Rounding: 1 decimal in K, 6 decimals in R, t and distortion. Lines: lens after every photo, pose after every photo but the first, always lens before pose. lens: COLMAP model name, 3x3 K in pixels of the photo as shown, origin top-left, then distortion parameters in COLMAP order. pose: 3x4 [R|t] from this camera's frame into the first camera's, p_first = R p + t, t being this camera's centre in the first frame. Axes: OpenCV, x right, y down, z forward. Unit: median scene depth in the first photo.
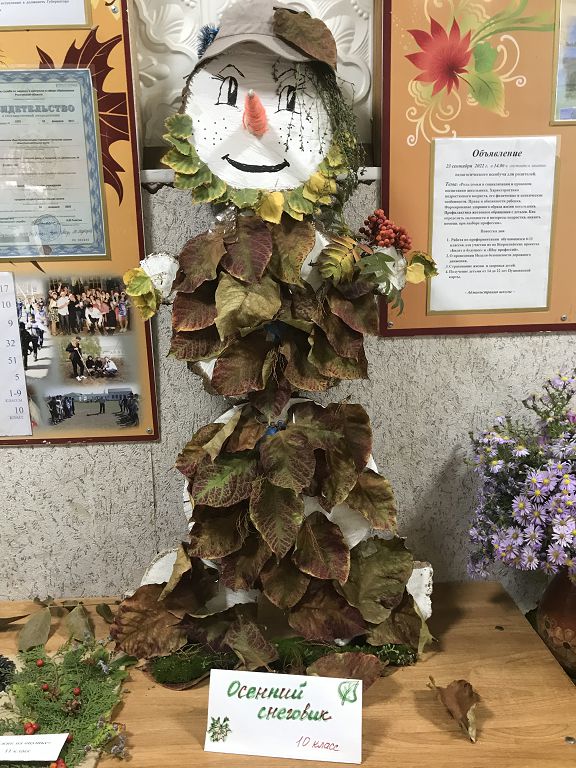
lens RADIAL K [[628.7, 0, 296.1], [0, 628.7, 382.7], [0, 0, 1]] dist [0.028853, -0.036168]
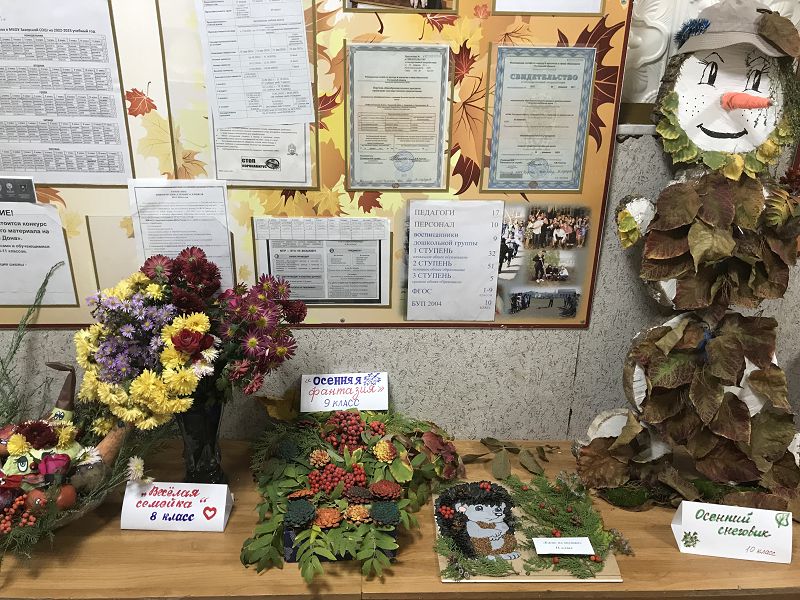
lens RADIAL K [[654.9, 0, 404.3], [0, 654.9, 293.0], [0, 0, 1]] dist [0.028853, -0.036168]
pose [[0.999152, 0.041160, 0.000509, -0.685804], [-0.040757, 0.987472, 0.152441, -0.195732], [0.005772, -0.152333, 0.988312, -0.375071]]
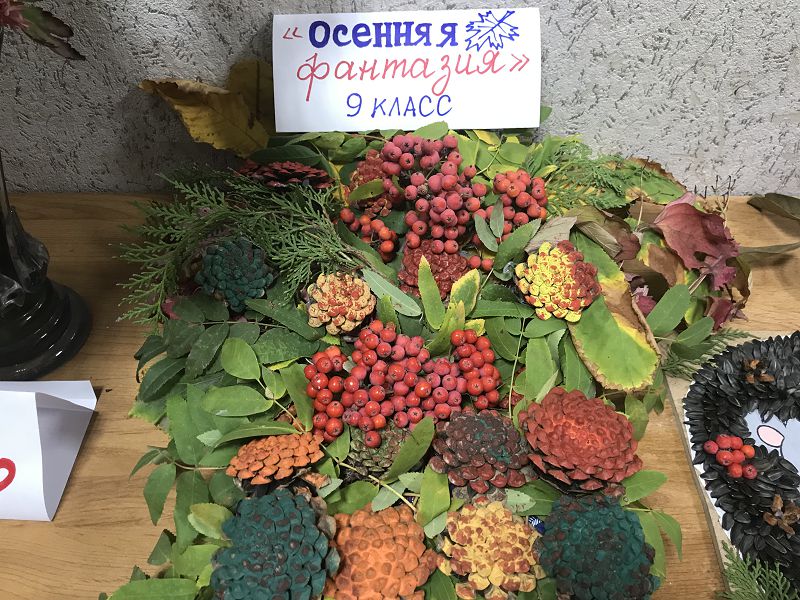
lens RADIAL K [[654.9, 0, 407.9], [0, 654.9, 287.3], [0, 0, 1]] dist [0.028853, -0.036168]
pose [[0.998724, 0.050460, -0.002096, -0.804856], [-0.039583, 0.807867, 0.588034, 0.111535], [0.031366, -0.587201, 0.808833, 0.603628]]
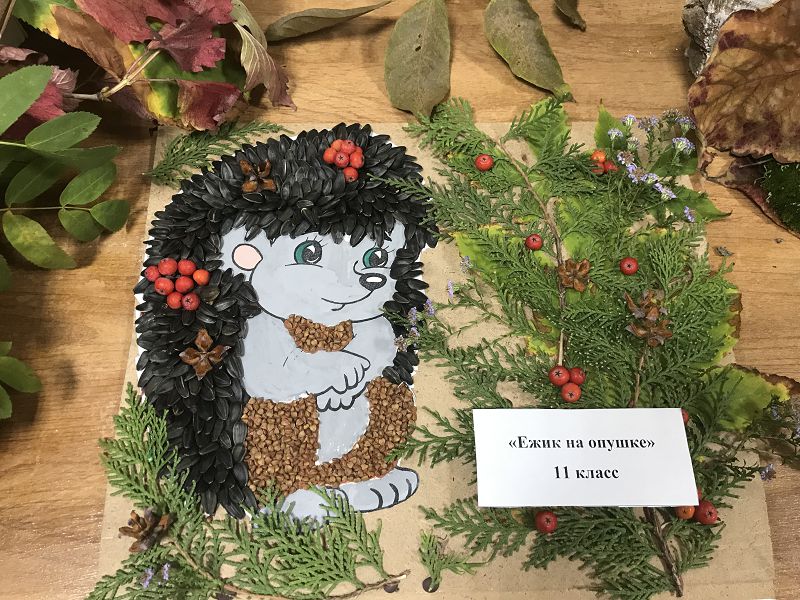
lens RADIAL K [[654.9, 0, 402.4], [0, 654.9, 291.7], [0, 0, 1]] dist [0.028853, -0.036168]
pose [[0.998767, 0.034225, 0.035956, -0.464745], [-0.048980, 0.561757, 0.825851, 0.149287], [0.008066, -0.826594, 0.562741, 0.694327]]
